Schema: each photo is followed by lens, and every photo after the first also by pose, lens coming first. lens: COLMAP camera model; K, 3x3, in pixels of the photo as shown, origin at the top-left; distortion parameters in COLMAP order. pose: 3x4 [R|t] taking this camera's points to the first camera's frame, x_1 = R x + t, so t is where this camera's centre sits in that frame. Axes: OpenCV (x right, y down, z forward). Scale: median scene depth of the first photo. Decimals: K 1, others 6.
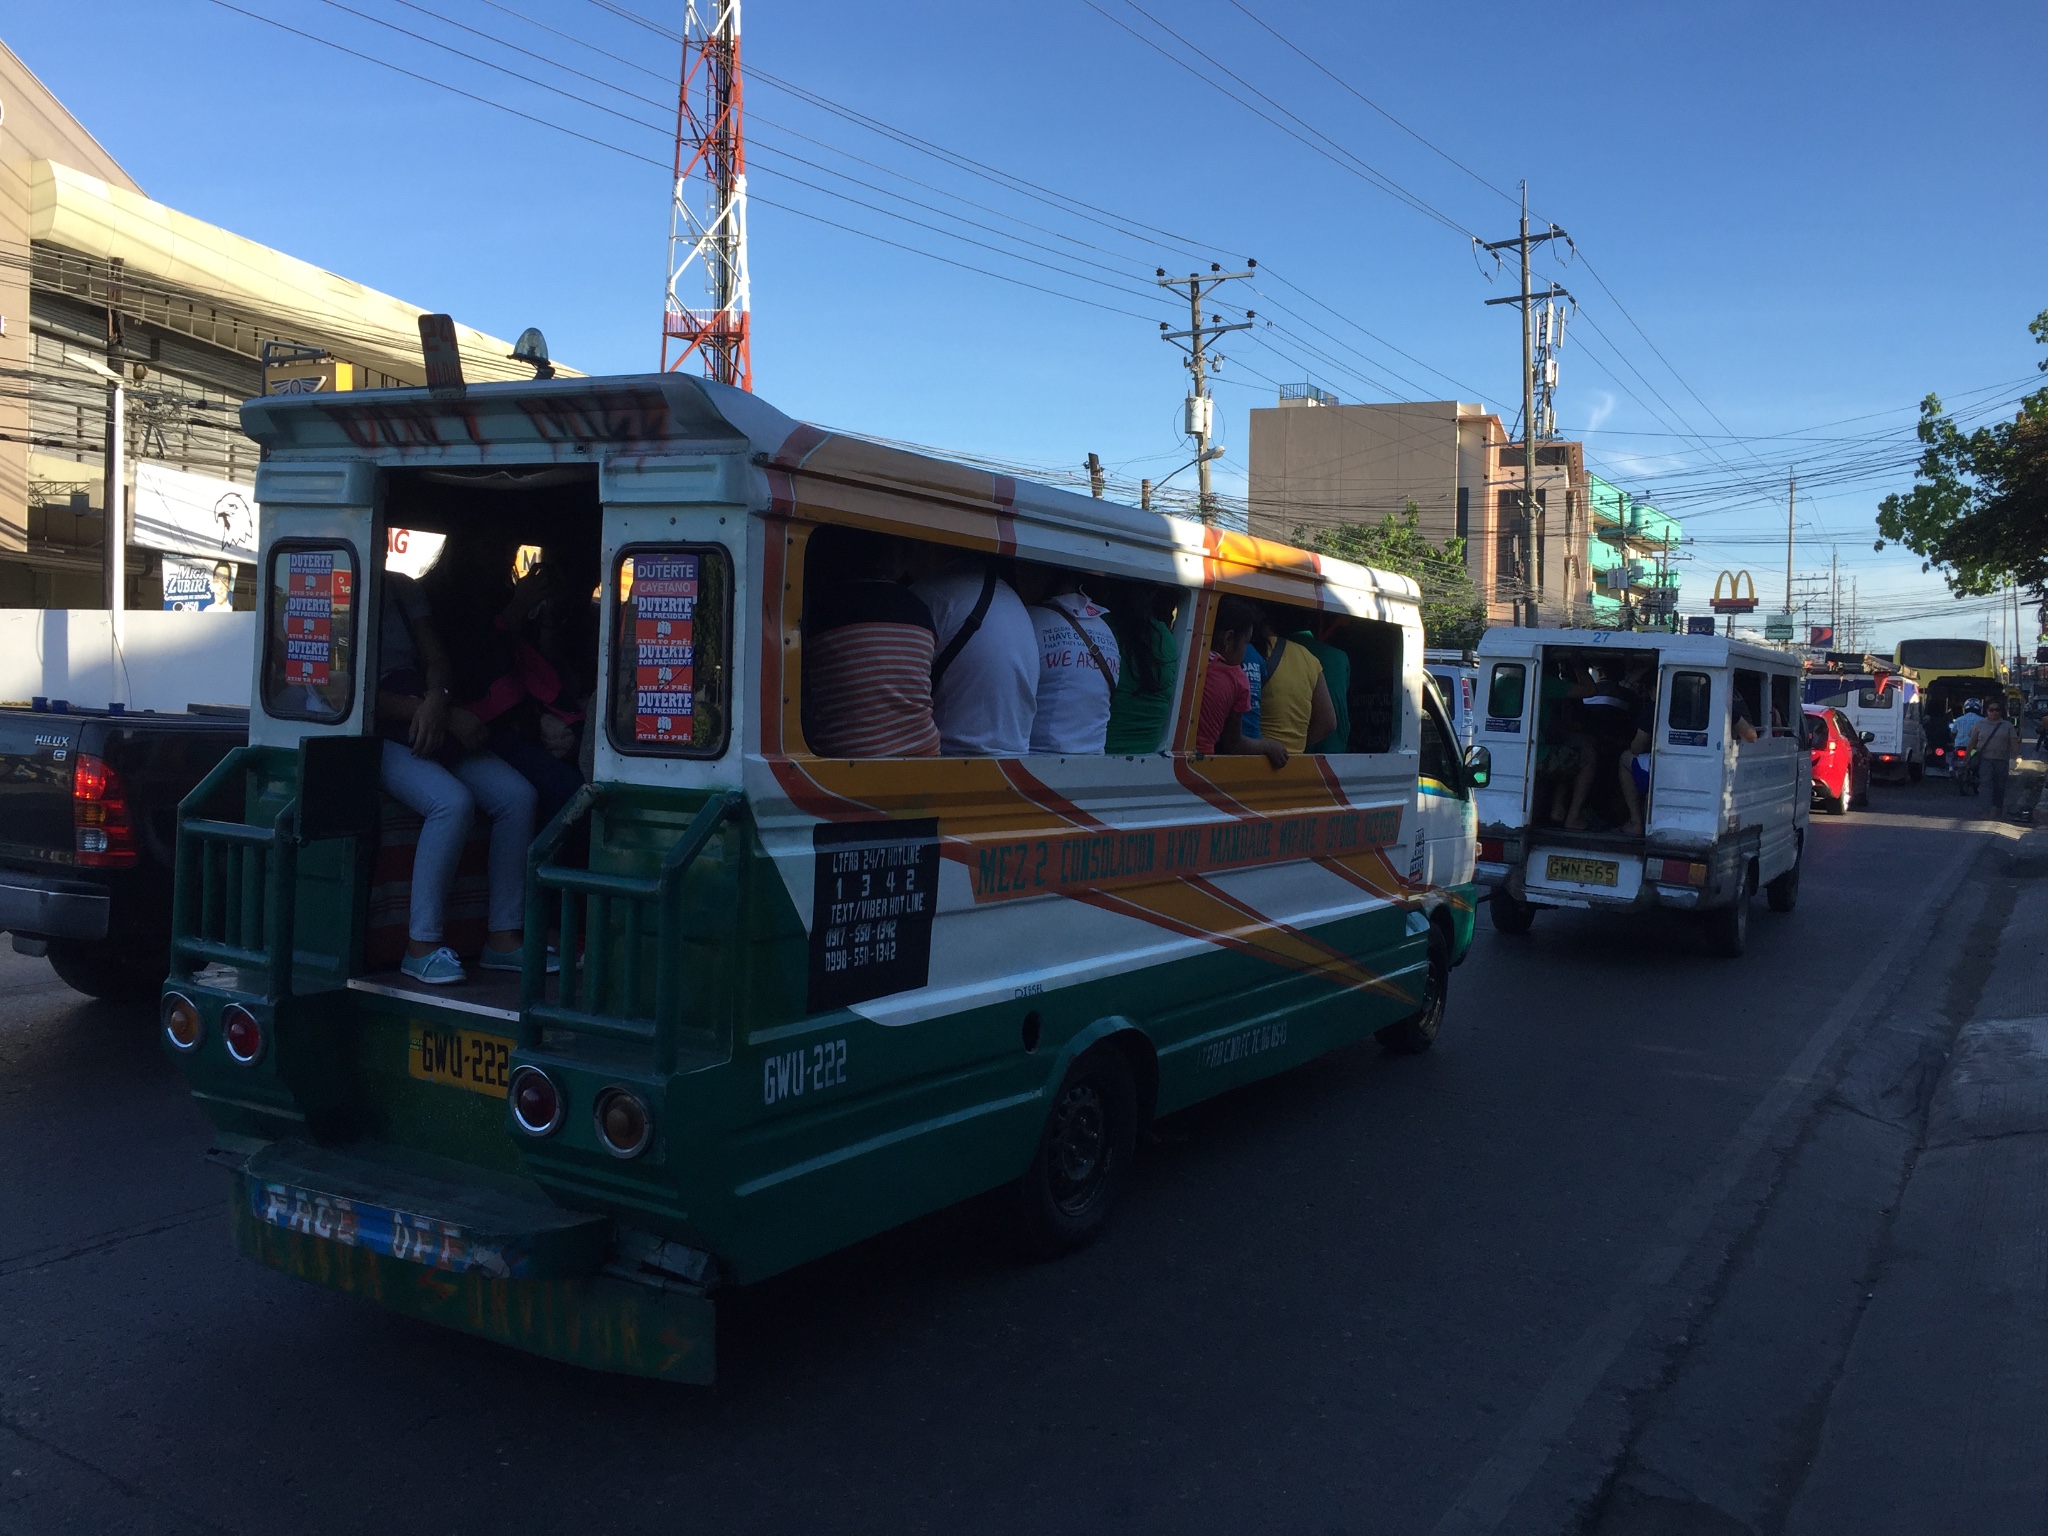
lens RADIAL K [[1773.5, 0, 1024.0], [0, 1773.5, 768.0], [0, 0, 1]] dist [0.007396, 0.000075]
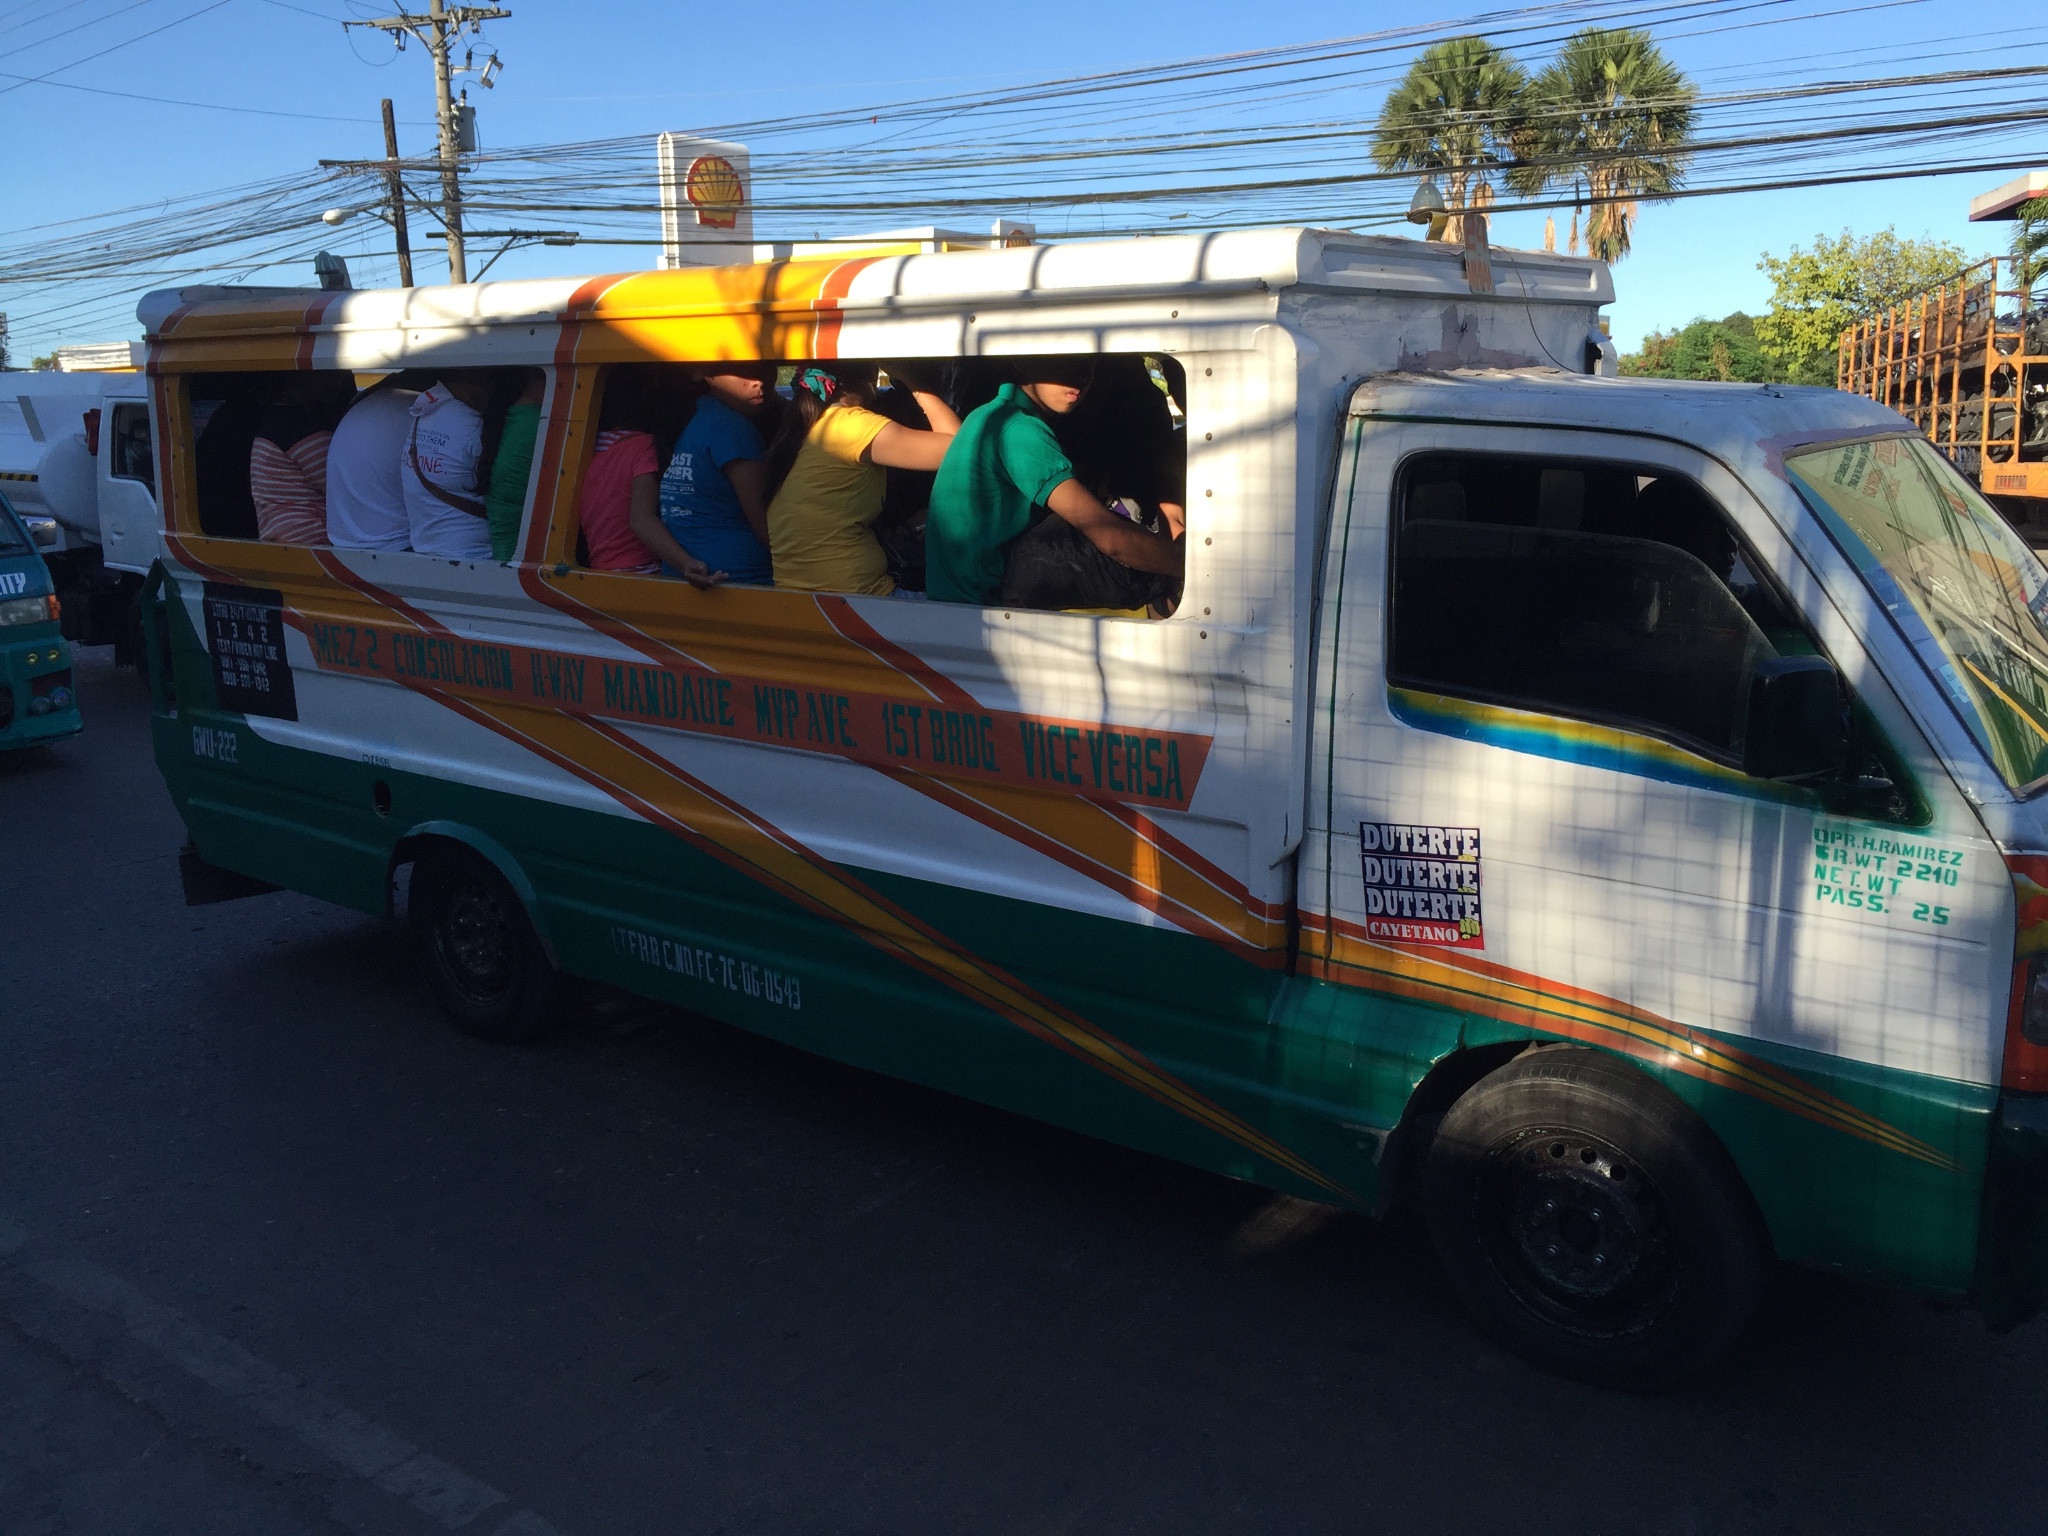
lens RADIAL K [[1773.5, 0, 1024.0], [0, 1773.5, 768.0], [0, 0, 1]] dist [0.007396, 0.000075]
pose [[-0.137163, 0.138455, -0.980824, 1.194703], [-0.054432, 0.987633, 0.147028, -0.065900], [0.989052, 0.073556, -0.127931, 1.762122]]
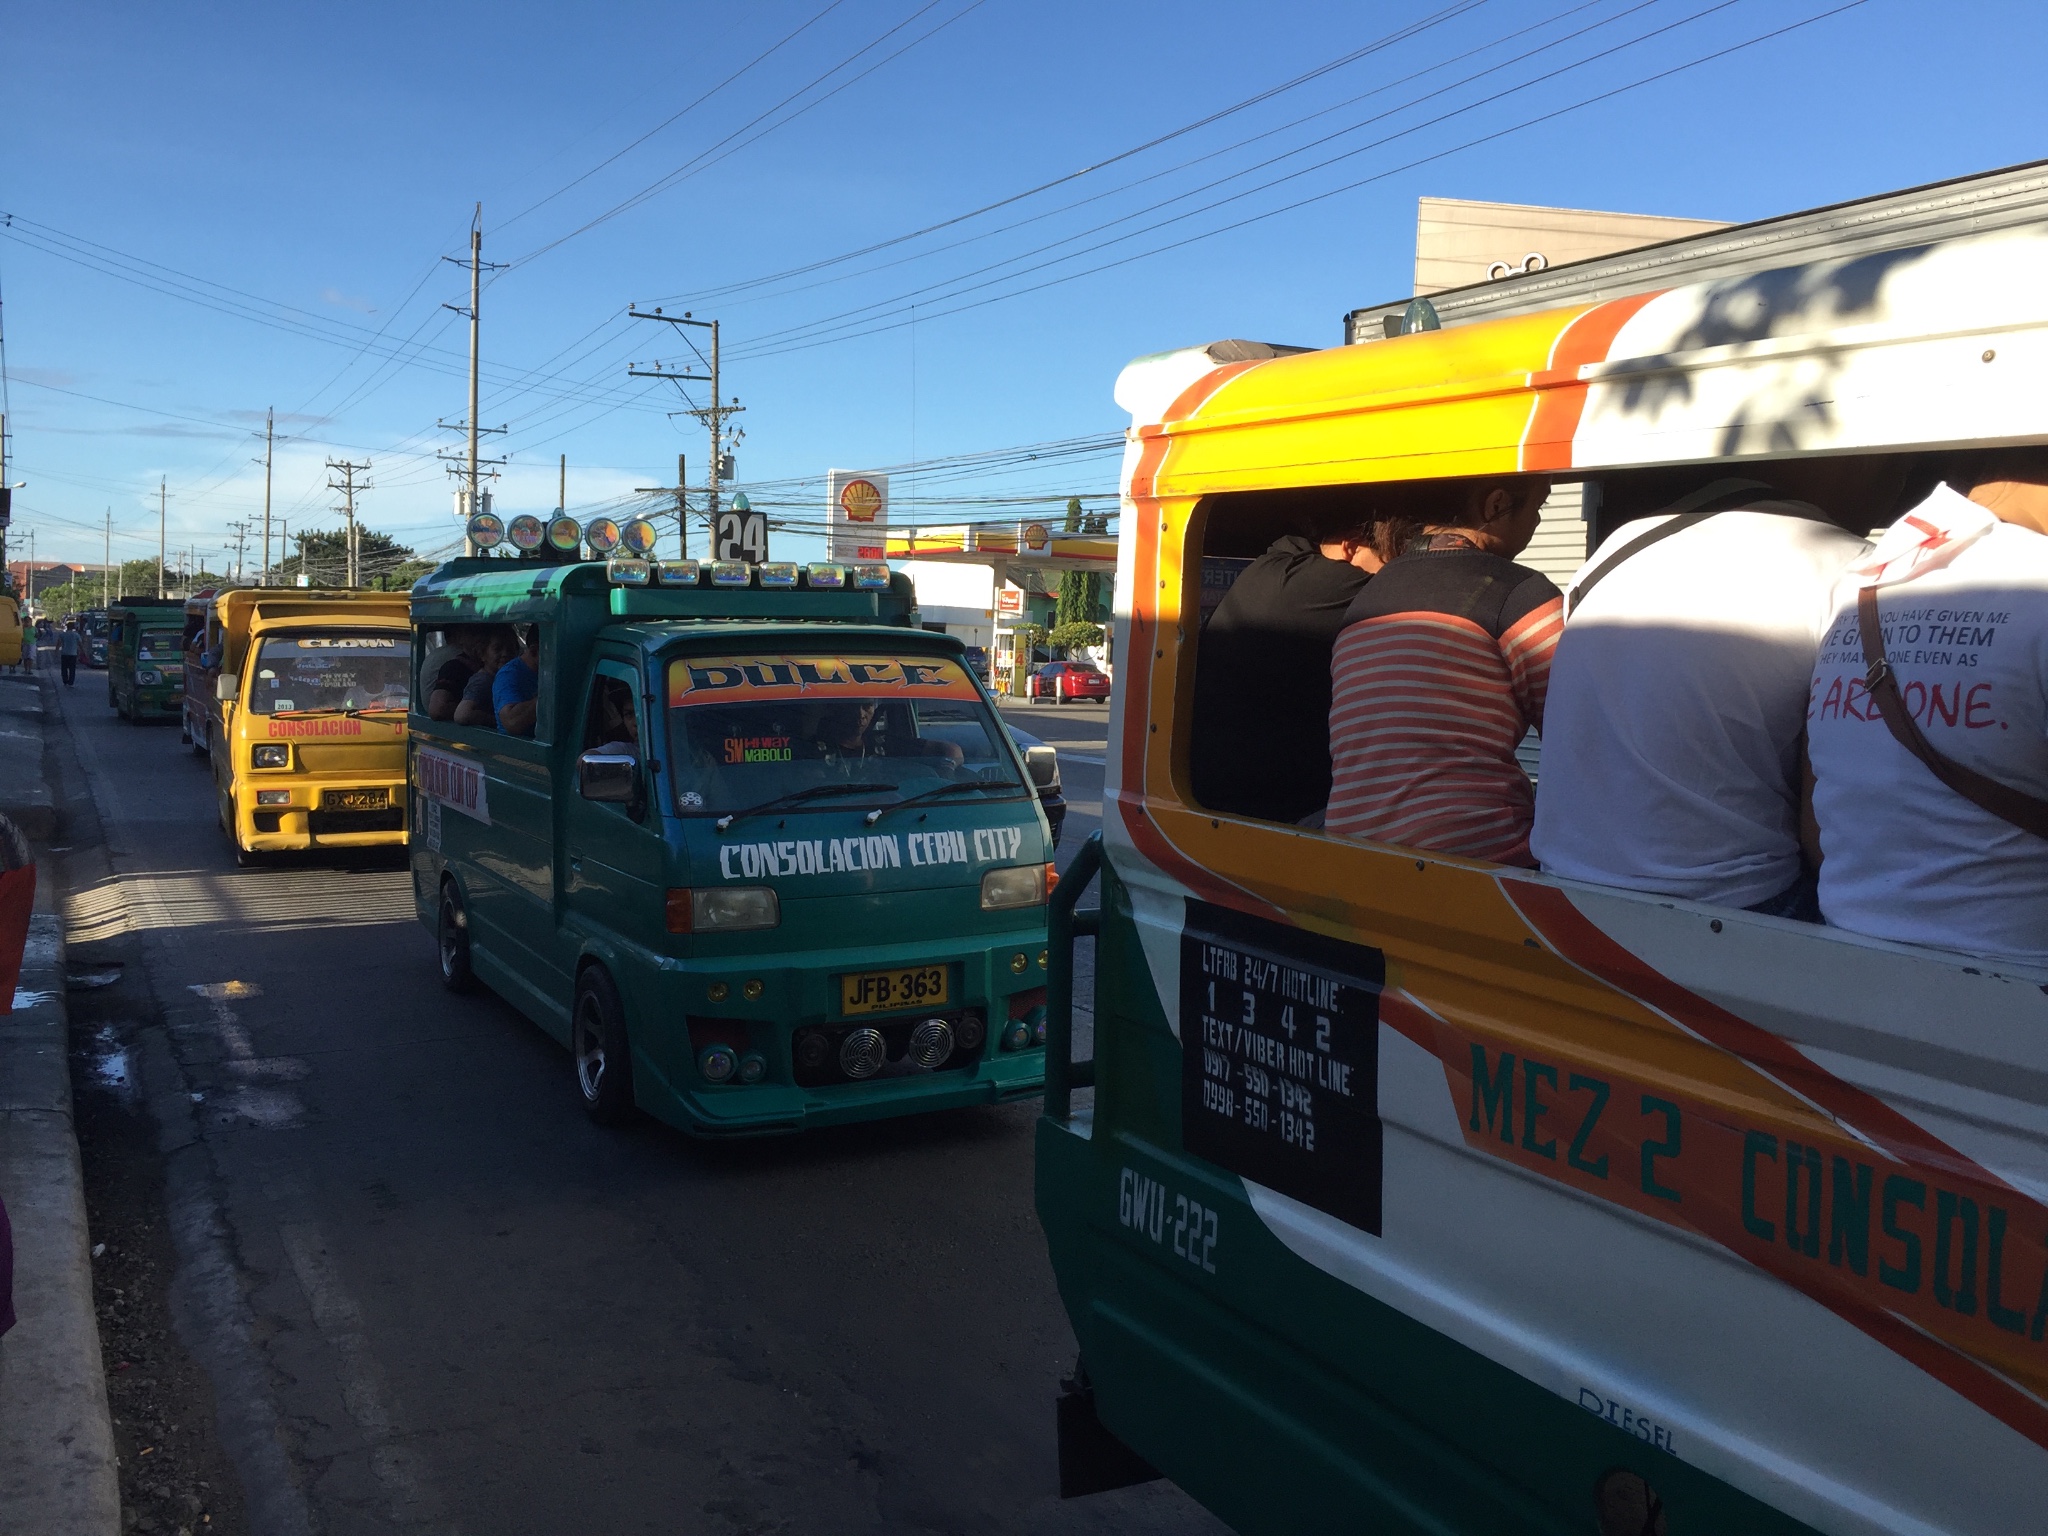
lens RADIAL K [[1773.5, 0, 1024.0], [0, 1773.5, 768.0], [0, 0, 1]] dist [0.007396, 0.000075]
pose [[-0.490364, -0.009492, -0.871466, 0.539674], [-0.113675, 0.992095, 0.053158, -0.051742], [0.864072, 0.125131, -0.487567, 1.214693]]
